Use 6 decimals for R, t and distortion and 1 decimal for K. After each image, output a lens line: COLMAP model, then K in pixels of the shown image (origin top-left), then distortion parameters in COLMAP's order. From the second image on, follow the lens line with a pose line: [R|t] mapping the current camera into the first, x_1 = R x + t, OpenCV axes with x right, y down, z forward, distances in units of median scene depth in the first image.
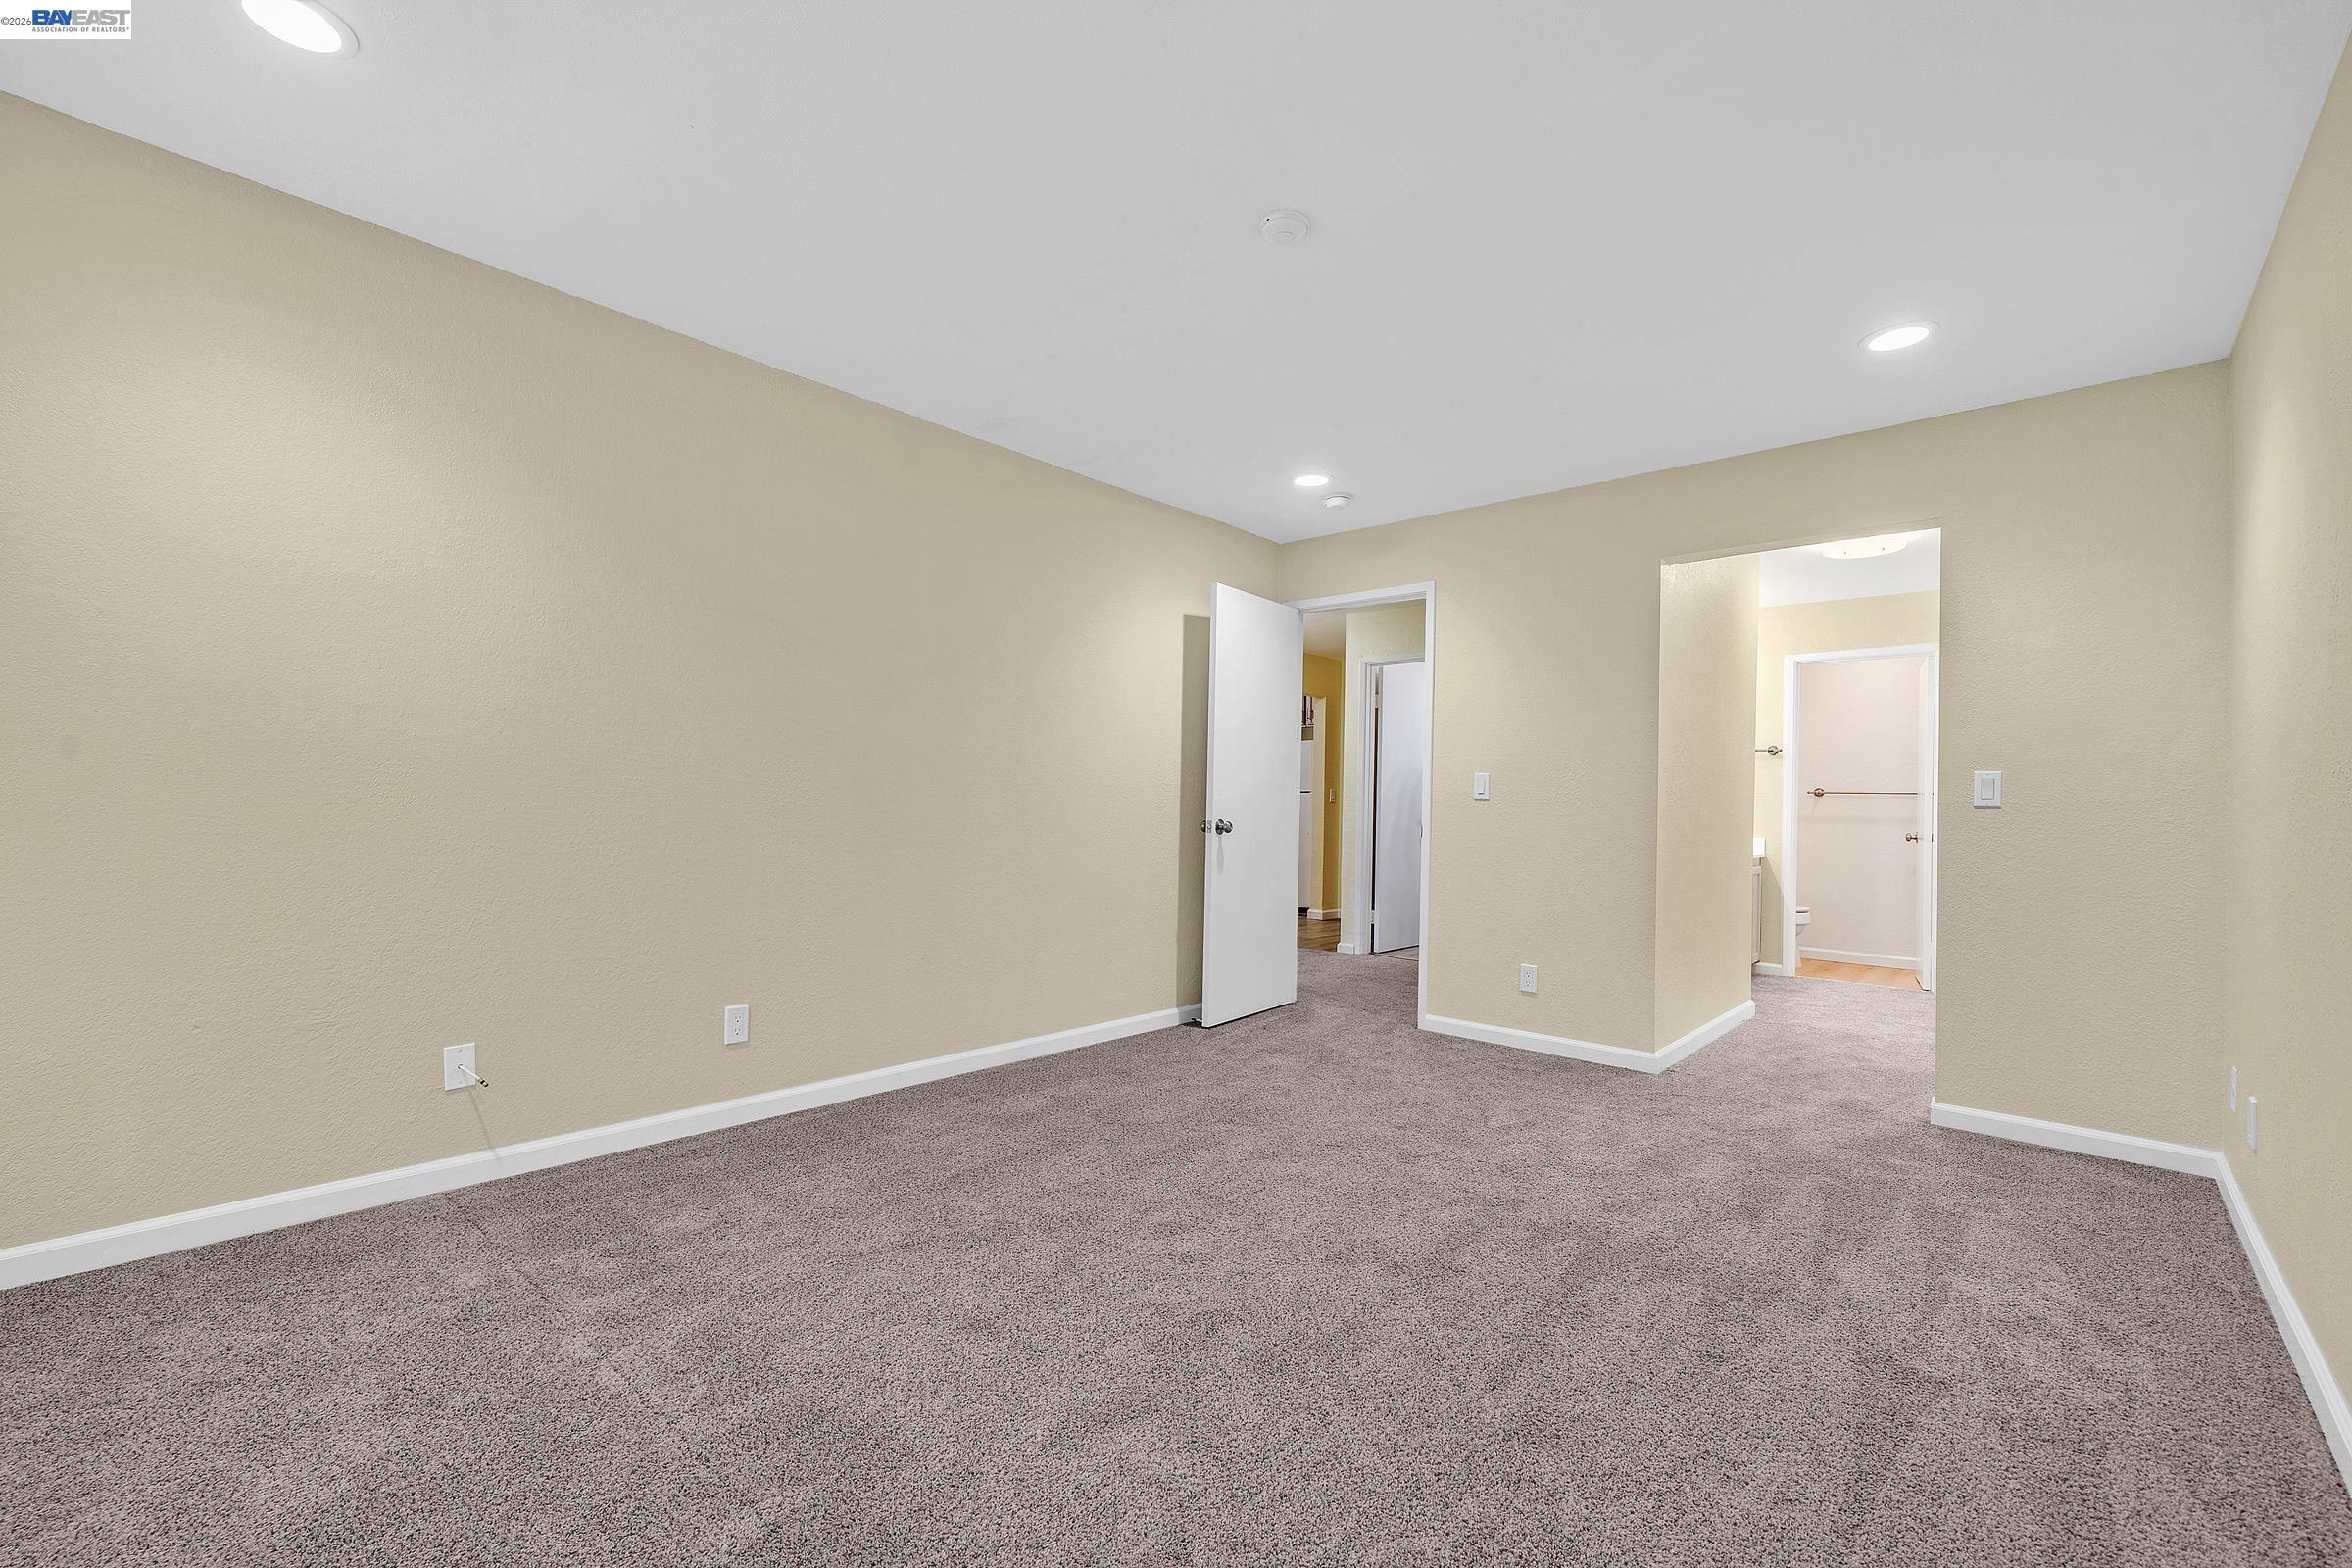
lens RADIAL K [[995.9, 0, 1140.9], [0, 995.9, 791.7], [0, 0, 1]] dist [-0.000409, 0.000113]
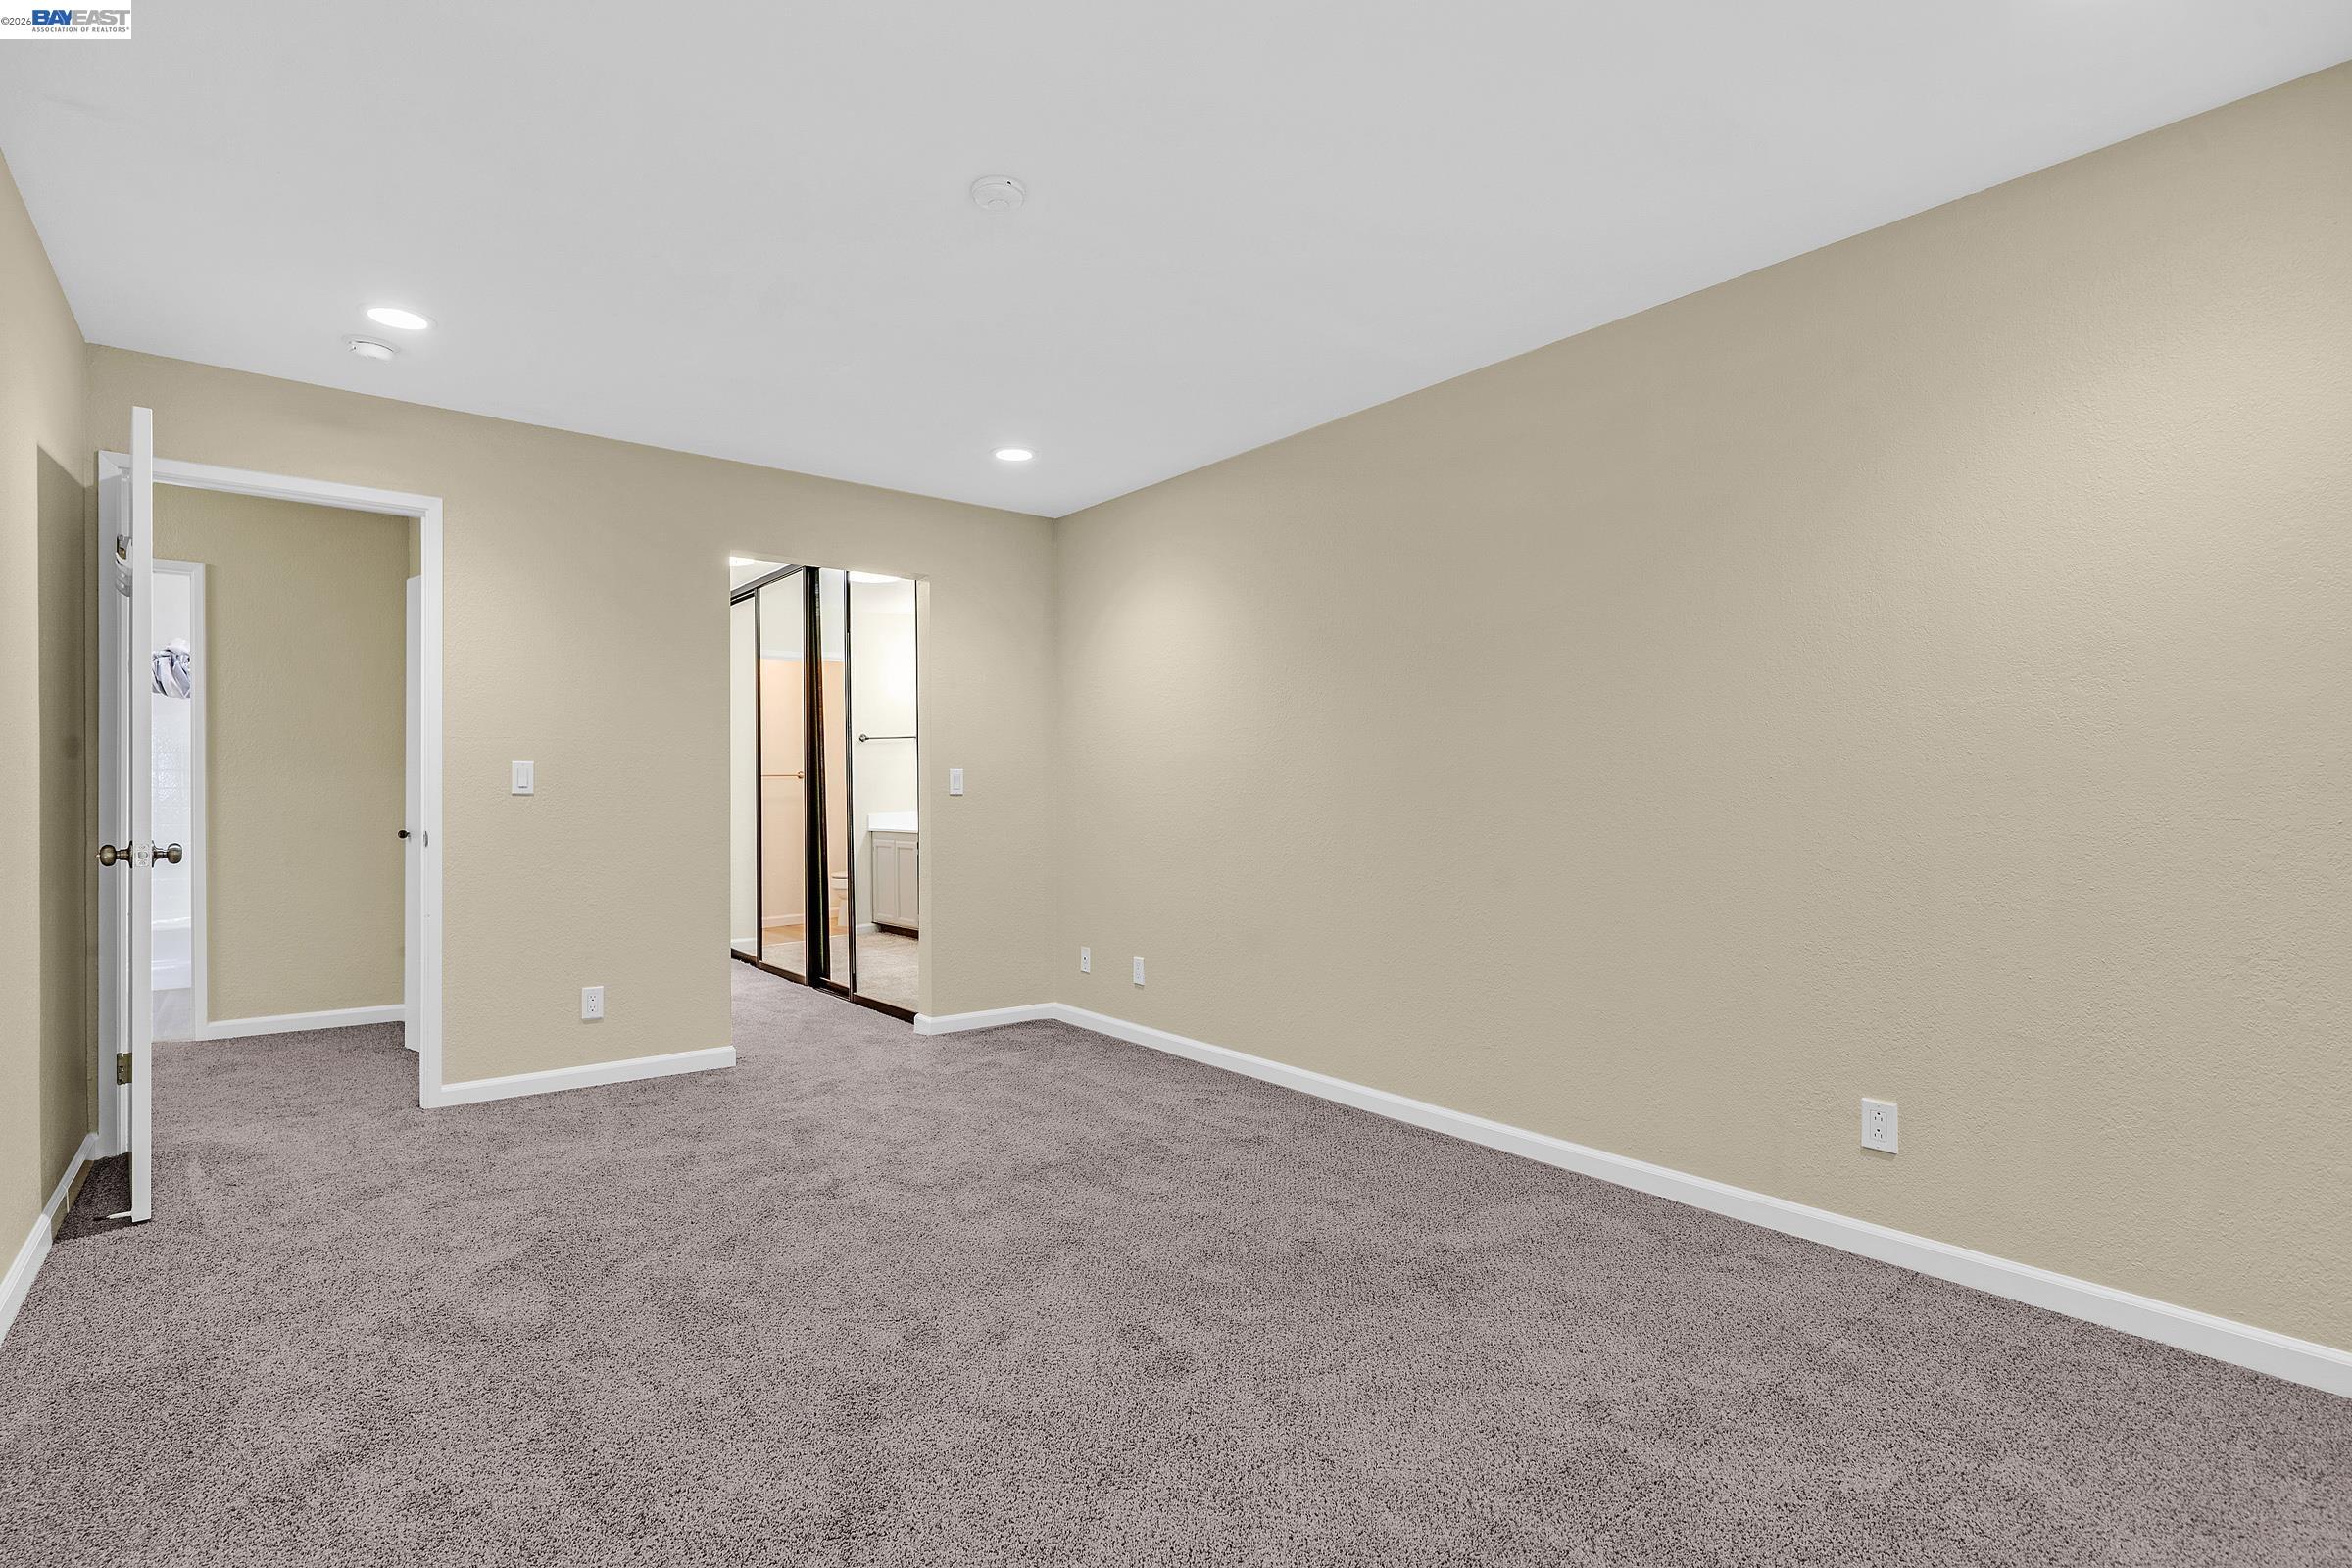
lens RADIAL K [[1088.4, 0, 1133.5], [0, 1088.4, 790.4], [0, 0, 1]] dist [0.002527, 0.000418]
pose [[0.168381, -0.011438, 0.985656, -0.587383], [-0.003501, 0.999919, 0.012201, -0.010427], [-0.985716, -0.005505, 0.168327, 0.502009]]
